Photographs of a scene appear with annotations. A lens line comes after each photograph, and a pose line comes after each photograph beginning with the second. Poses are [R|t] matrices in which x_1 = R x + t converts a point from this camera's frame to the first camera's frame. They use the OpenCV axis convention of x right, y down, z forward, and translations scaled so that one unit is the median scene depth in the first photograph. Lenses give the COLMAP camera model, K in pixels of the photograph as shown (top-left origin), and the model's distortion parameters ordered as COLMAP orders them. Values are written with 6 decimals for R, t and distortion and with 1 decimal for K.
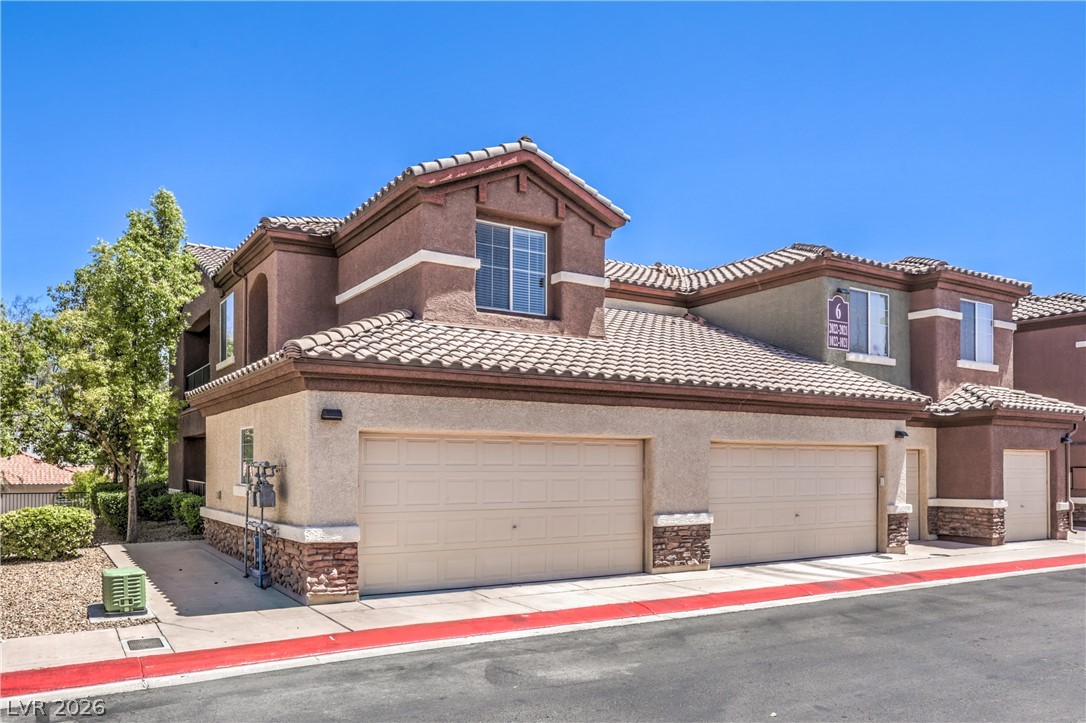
lens RADIAL K [[807.4, 0, 543.0], [0, 807.4, 361.5], [0, 0, 1]] dist [-0.005740, -0.001989]
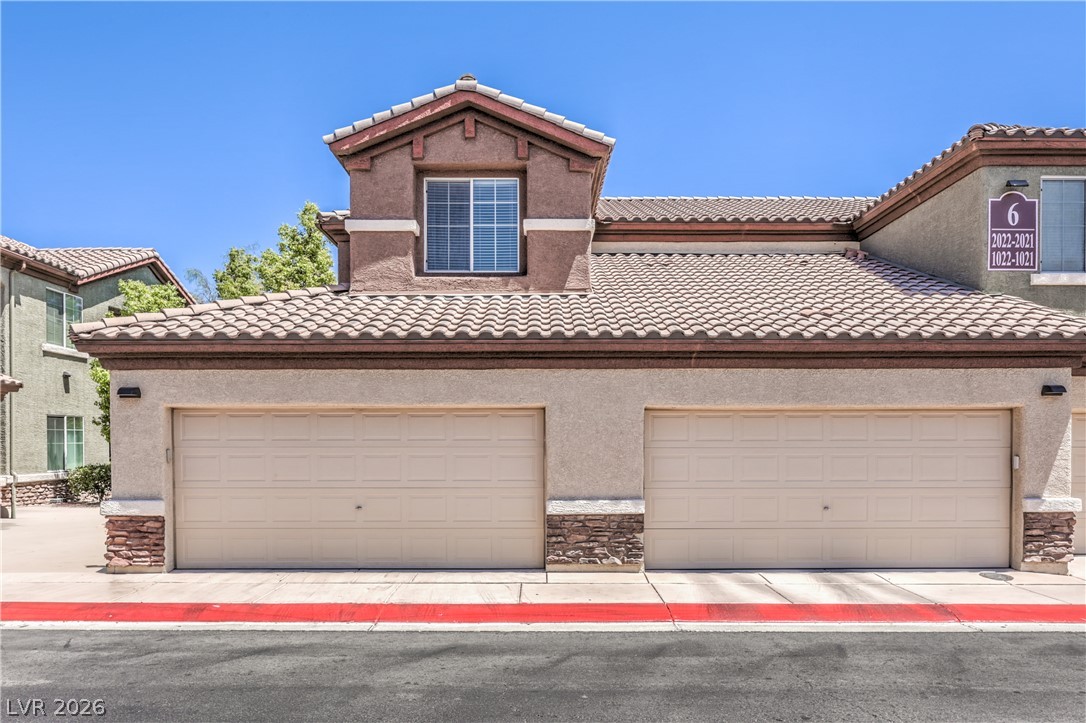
lens RADIAL K [[768.7, 0, 542.3], [0, 768.7, 374.3], [0, 0, 1]] dist [-0.000469, 0.000500]
pose [[0.847113, -0.050328, -0.529024, 0.486853], [0.071839, 0.997212, 0.020166, 0.041615], [0.526535, -0.055087, 0.848367, 0.303566]]
